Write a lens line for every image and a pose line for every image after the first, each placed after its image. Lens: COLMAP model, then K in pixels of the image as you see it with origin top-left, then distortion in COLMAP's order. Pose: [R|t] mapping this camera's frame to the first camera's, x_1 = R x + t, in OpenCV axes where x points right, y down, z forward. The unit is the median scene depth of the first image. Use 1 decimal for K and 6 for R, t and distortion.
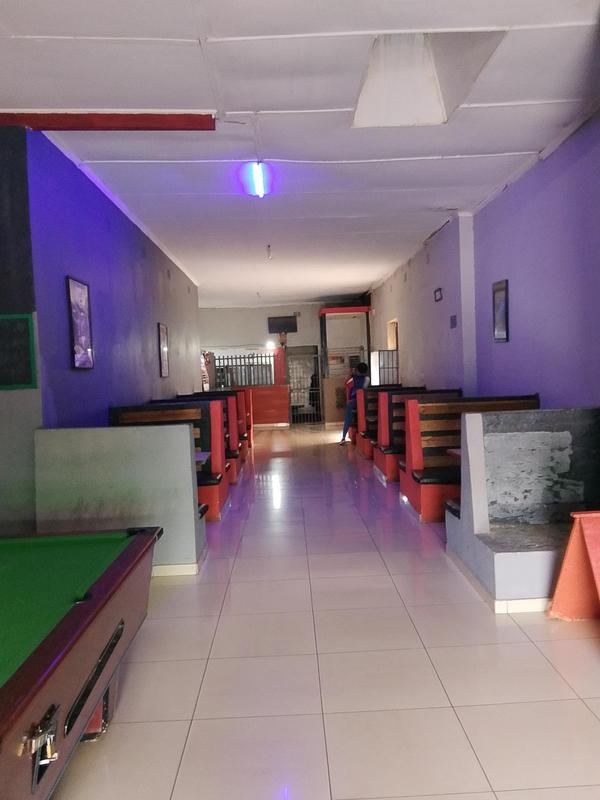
lens RADIAL K [[635.5, 0, 300.0], [0, 635.5, 400.0], [0, 0, 1]] dist [0.036835, -0.006058]
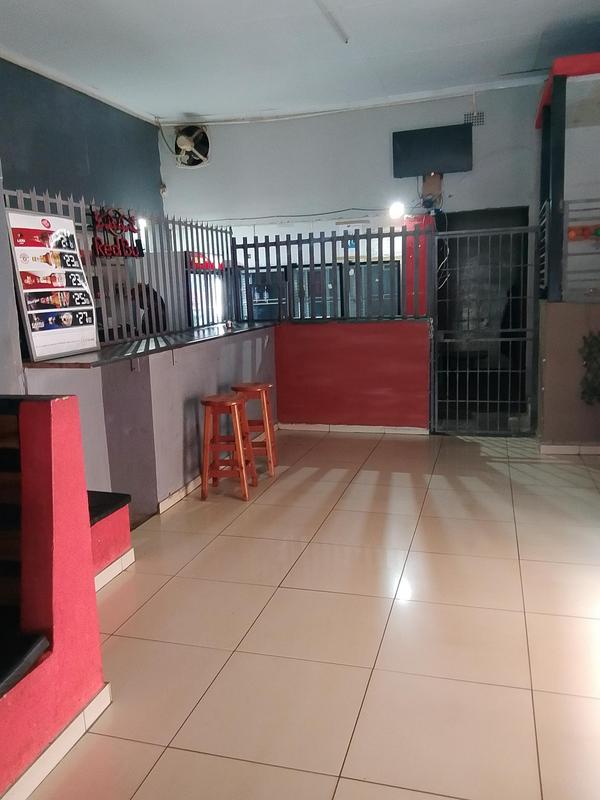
lens RADIAL K [[635.5, 0, 300.0], [0, 635.5, 400.0], [0, 0, 1]] dist [0.036835, -0.006058]
pose [[0.955321, 0.052117, -0.290940, 0.016662], [-0.010358, 0.989630, 0.143267, -0.029334], [0.295390, -0.133853, 0.945954, 0.653284]]
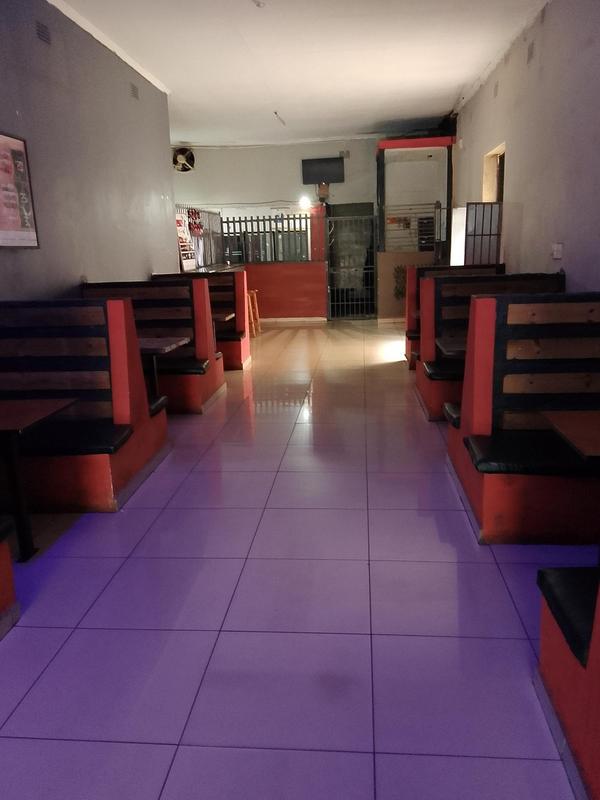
lens RADIAL K [[635.5, 0, 300.0], [0, 635.5, 400.0], [0, 0, 1]] dist [0.036835, -0.006058]
pose [[0.993859, 0.031082, -0.106201, 0.031309], [-0.009560, 0.980269, 0.197434, -0.012365], [0.110242, -0.195207, 0.974547, 0.297209]]
